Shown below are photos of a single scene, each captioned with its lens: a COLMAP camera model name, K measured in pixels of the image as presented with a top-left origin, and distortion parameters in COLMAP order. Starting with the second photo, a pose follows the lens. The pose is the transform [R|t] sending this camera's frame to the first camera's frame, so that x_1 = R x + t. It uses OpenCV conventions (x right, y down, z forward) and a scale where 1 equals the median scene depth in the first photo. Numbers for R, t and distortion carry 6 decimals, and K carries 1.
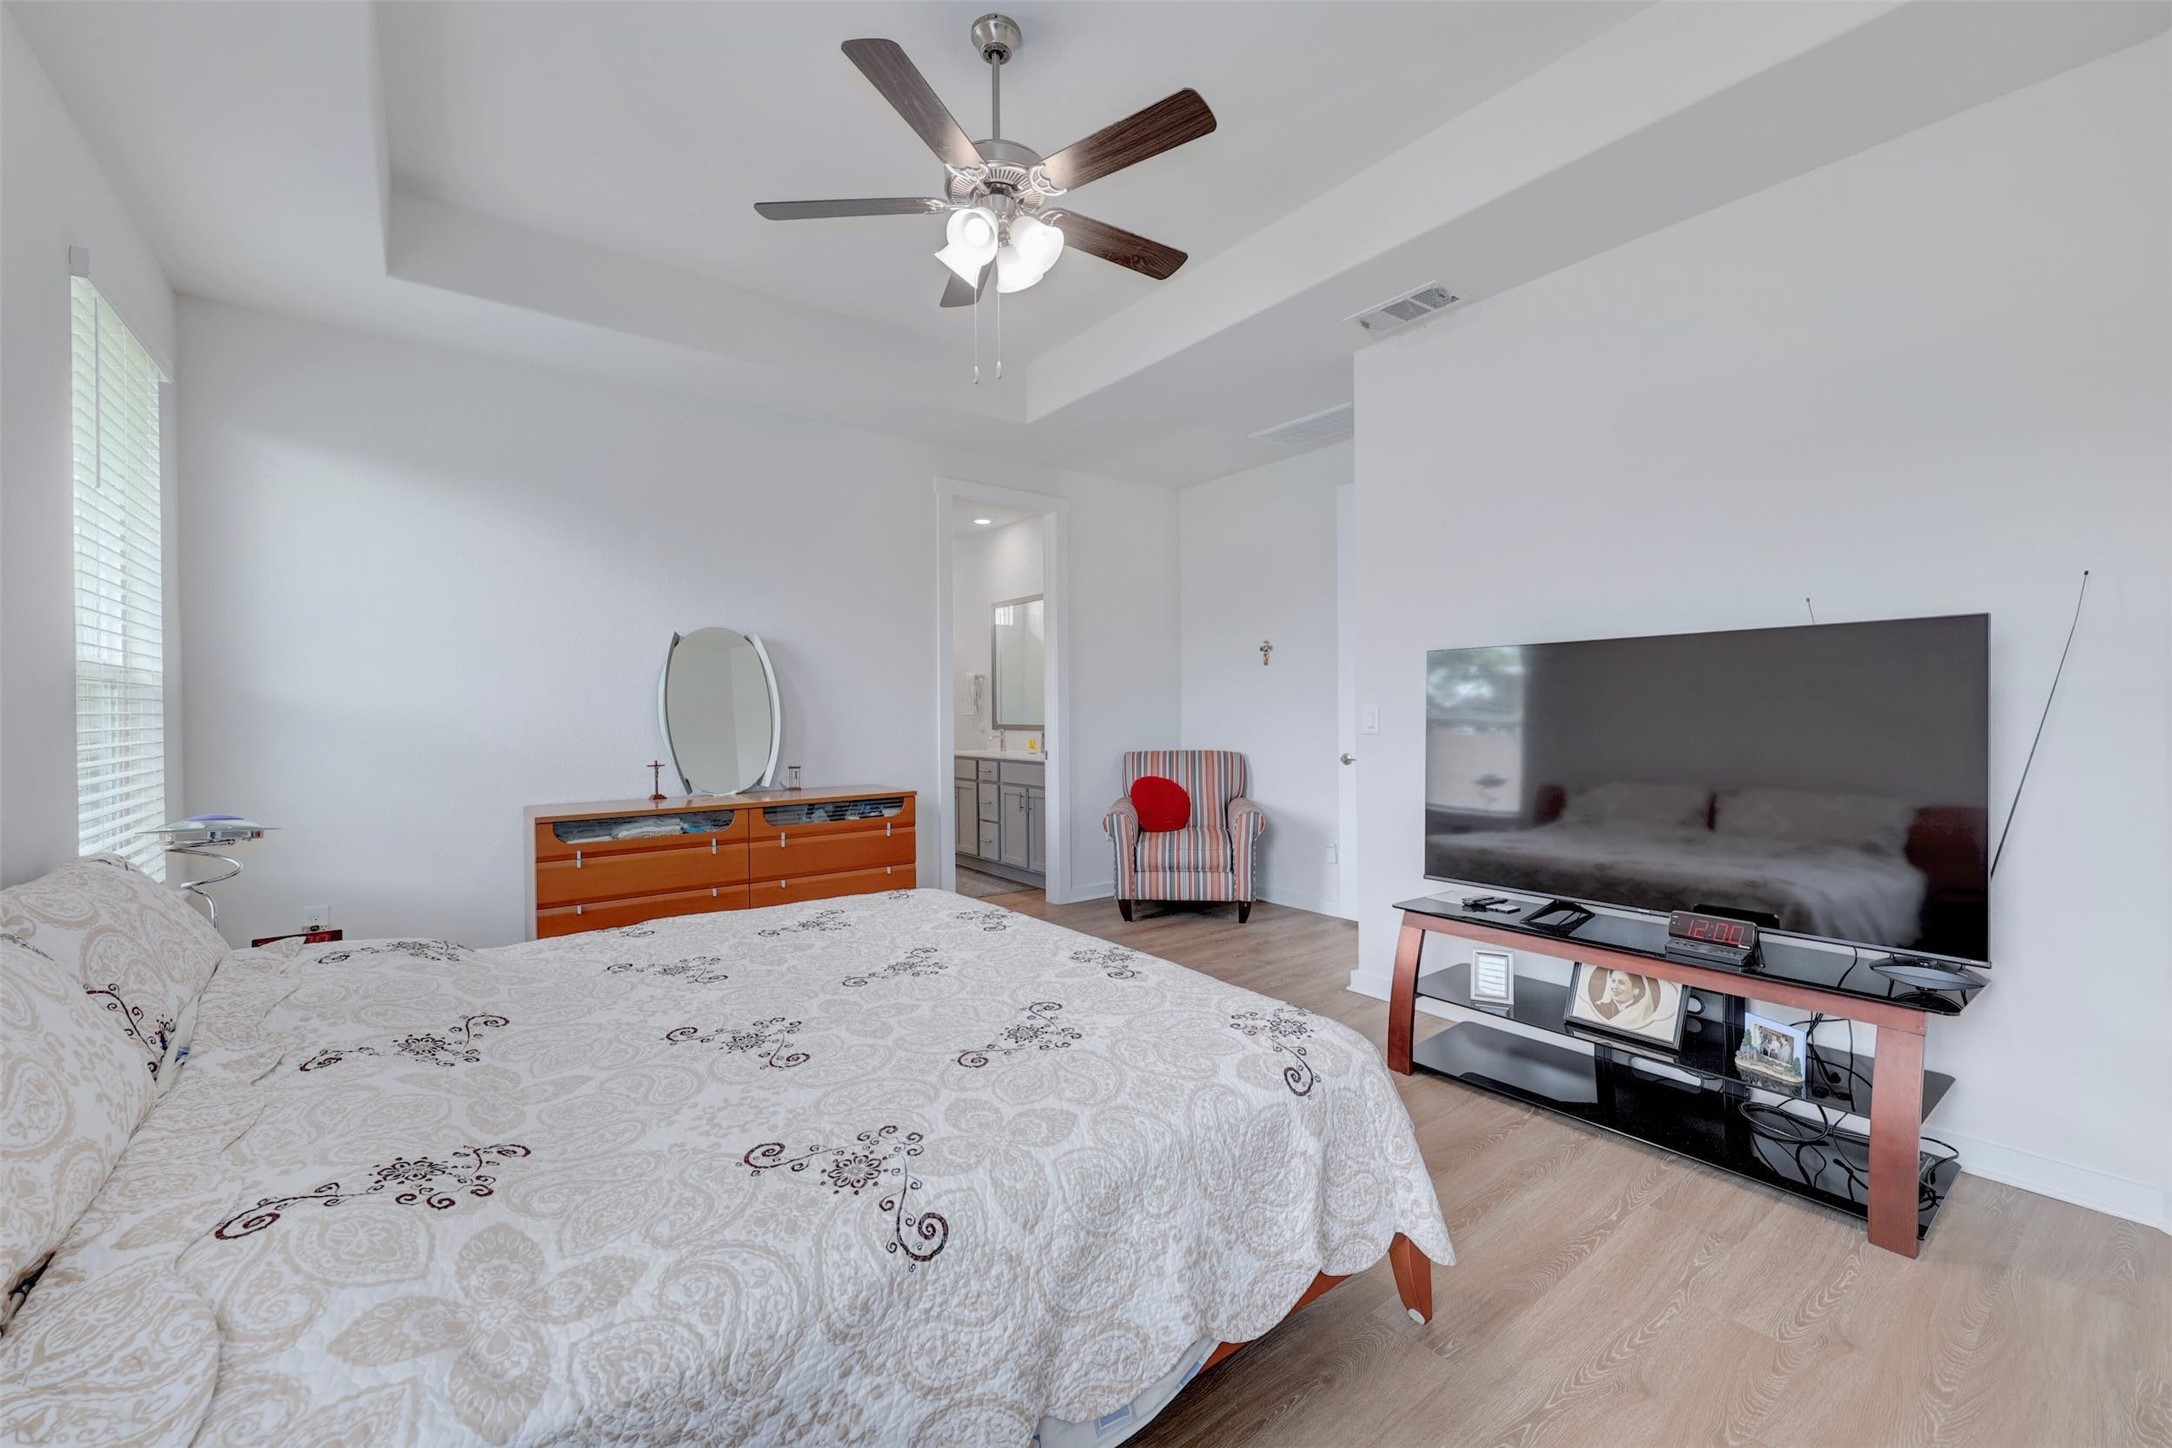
lens RADIAL K [[878.0, 0, 1094.0], [0, 878.0, 716.8], [0, 0, 1]] dist [-0.000925, 0.000008]
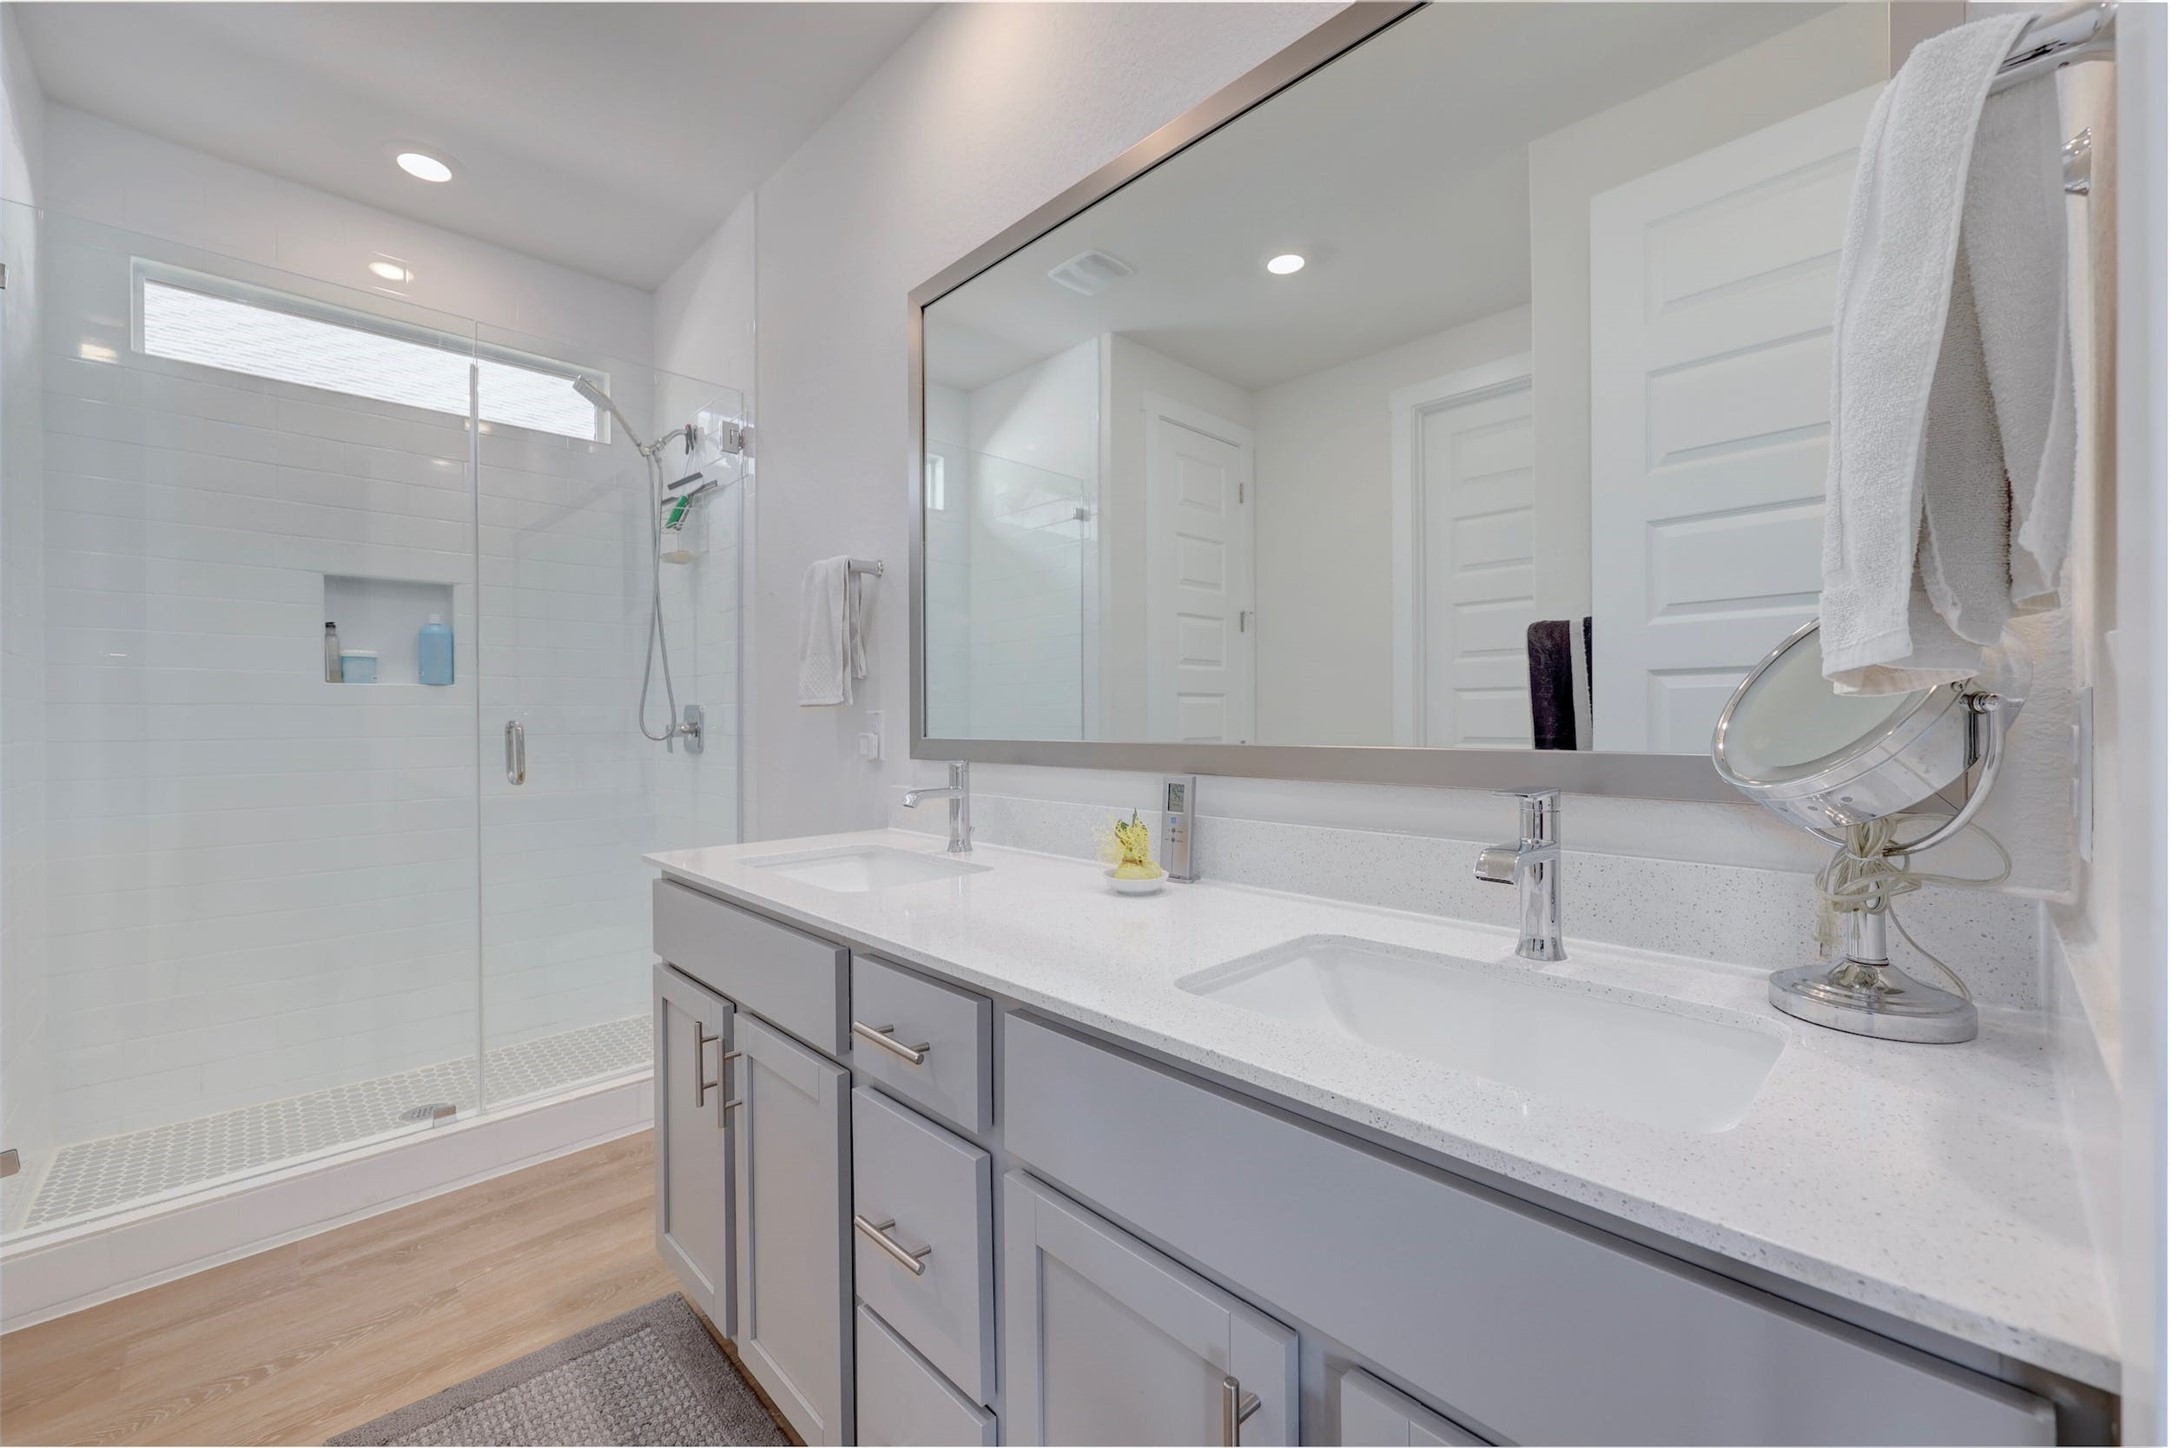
lens RADIAL K [[877.6, 0, 1093.5], [0, 877.6, 716.8], [0, 0, 1]] dist [-0.000925, 0.000008]
pose [[0.992891, -0.002820, 0.118993, -0.095450], [0.003226, 0.999990, -0.003224, 0.002735], [-0.118983, 0.003585, 0.992890, 0.749038]]
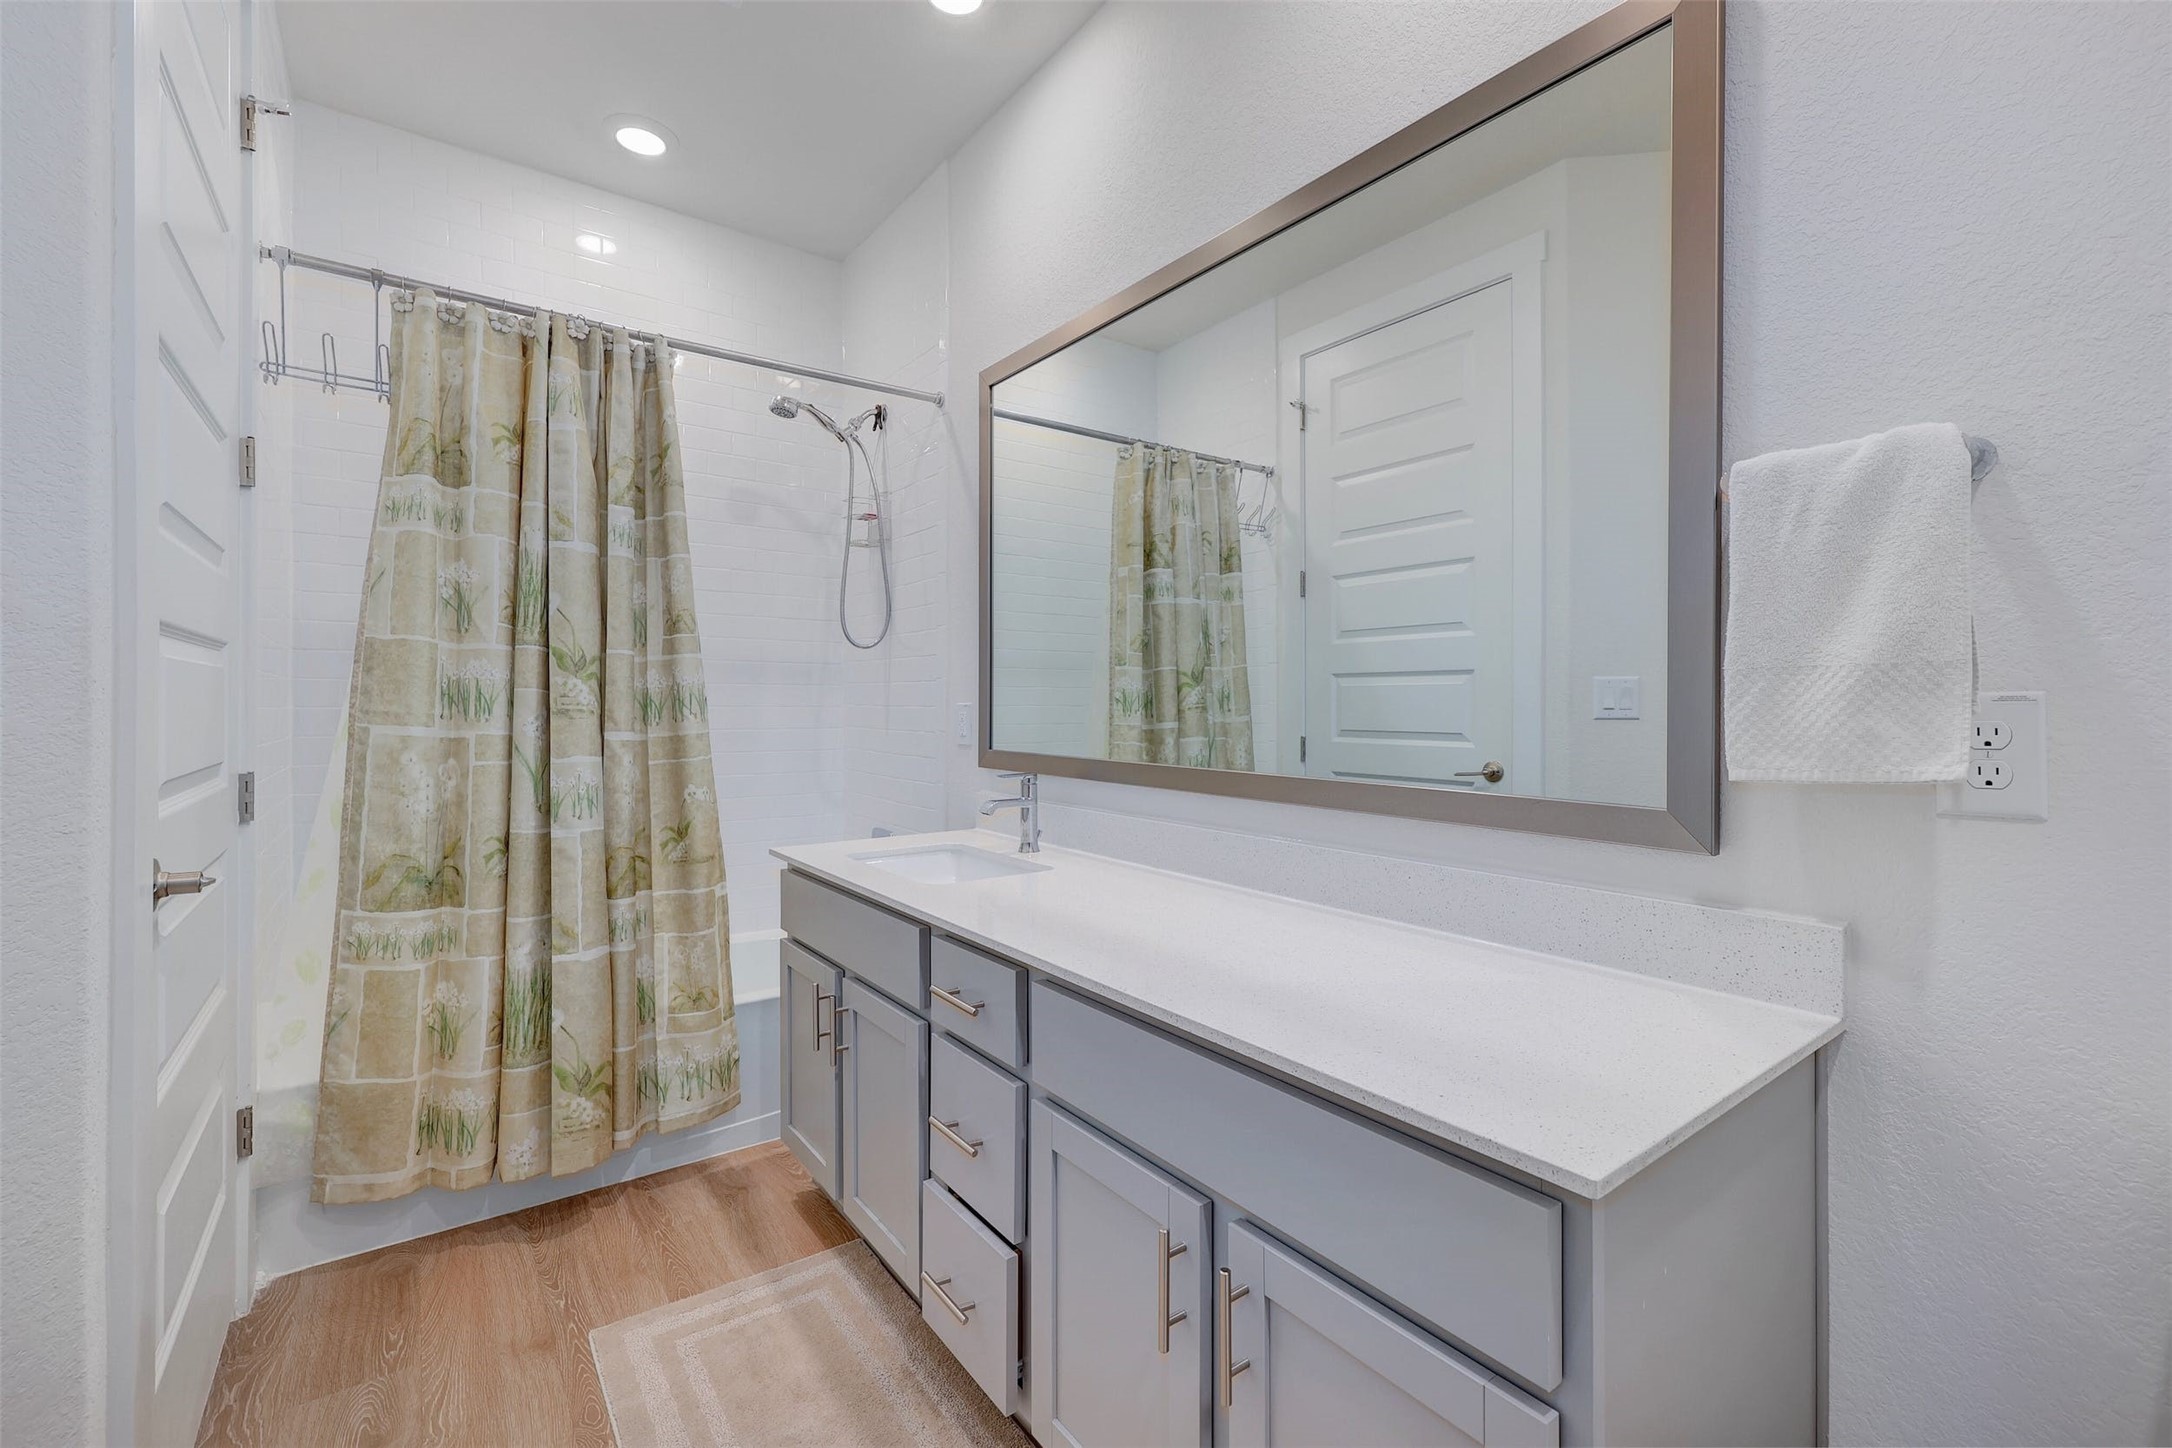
lens RADIAL K [[878.0, 0, 1094.0], [0, 878.0, 716.8], [0, 0, 1]] dist [-0.000925, 0.000008]
pose [[0.999986, 0.003311, 0.004050, -0.082606], [-0.003331, 0.999982, 0.004960, -0.007020], [-0.004033, -0.004973, 0.999979, 0.705980]]
